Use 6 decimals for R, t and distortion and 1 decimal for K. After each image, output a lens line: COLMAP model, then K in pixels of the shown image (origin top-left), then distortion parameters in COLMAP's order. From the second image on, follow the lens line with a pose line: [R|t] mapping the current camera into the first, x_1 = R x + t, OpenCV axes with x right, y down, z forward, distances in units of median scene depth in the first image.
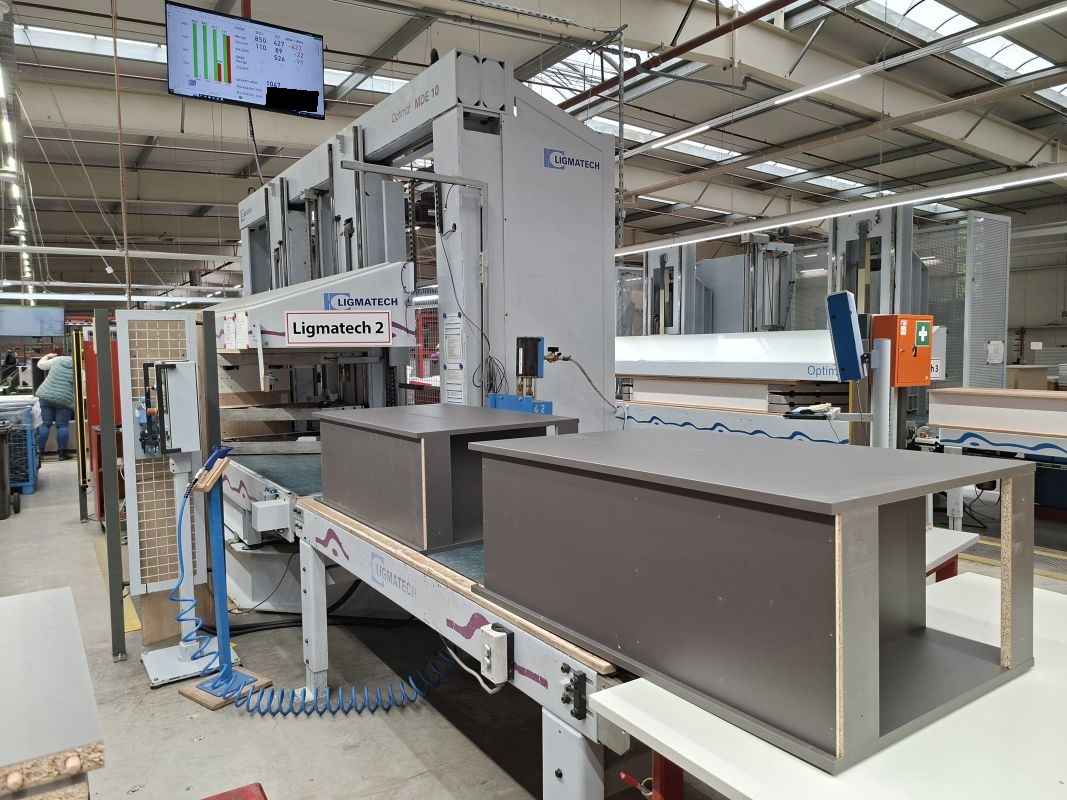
lens RADIAL K [[715.4, 0, 533.5], [0, 715.4, 400.0], [0, 0, 1]] dist [0.105918, -0.102647]
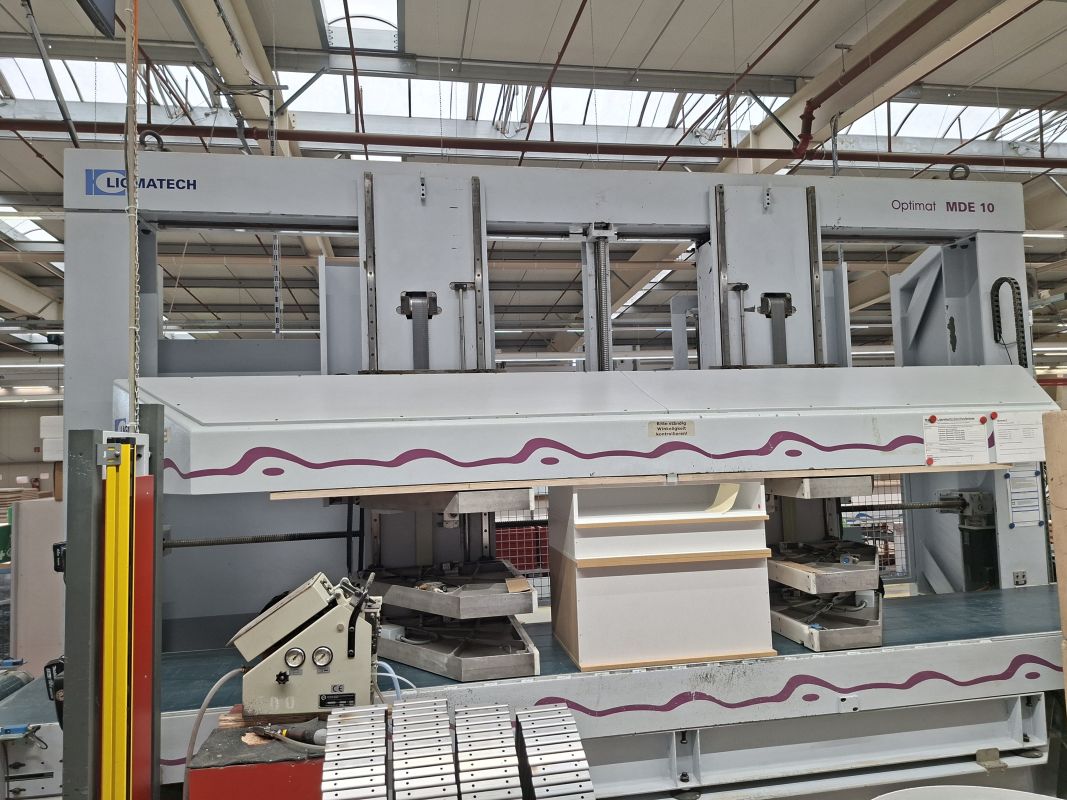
lens RADIAL K [[715.7, 0, 521.5], [0, 715.7, 400.1], [0, 0, 1]] dist [0.103308, -0.090672]
pose [[0.413561, 0.054475, 0.908845, -1.320958], [0.096124, 0.990017, -0.103080, -0.109779], [-0.905388, 0.129992, 0.404196, 1.195254]]
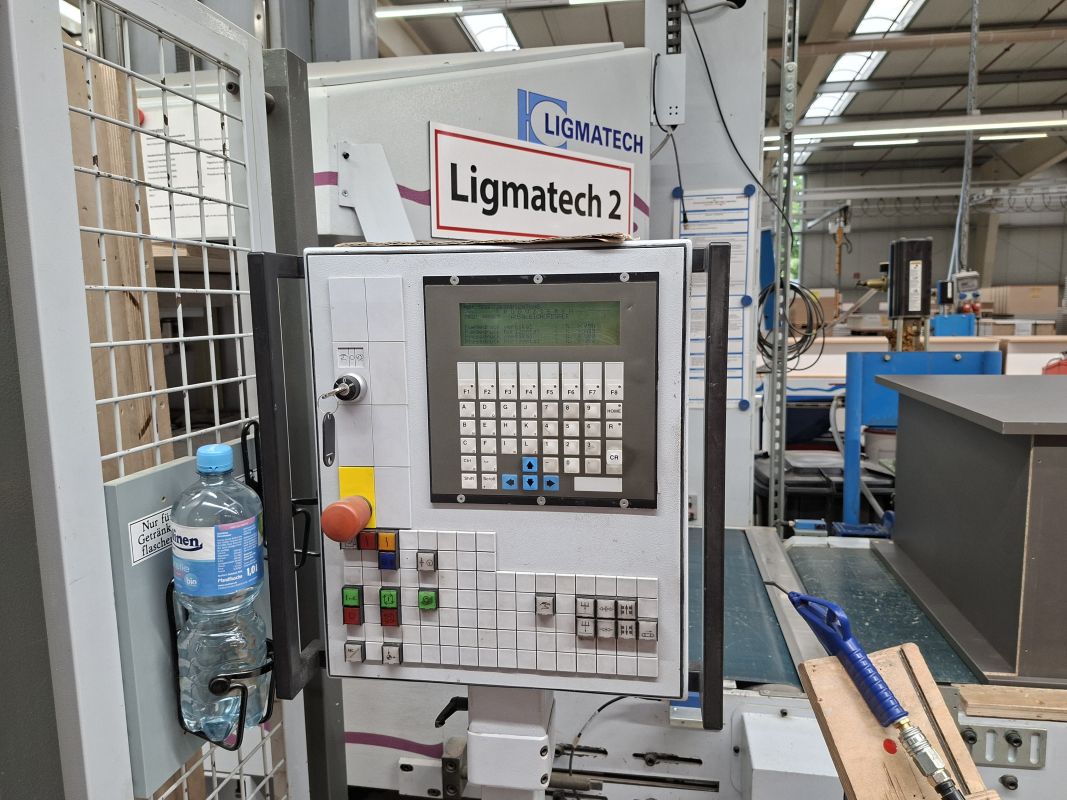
lens RADIAL K [[754.7, 0, 533.5], [0, 754.7, 400.0], [0, 0, 1]] dist [0.093761, -0.134953]
pose [[0.689481, -0.084672, 0.719338, -0.558741], [0.059196, 0.996409, 0.060546, -0.020553], [-0.721881, 0.000837, 0.692017, 0.738851]]
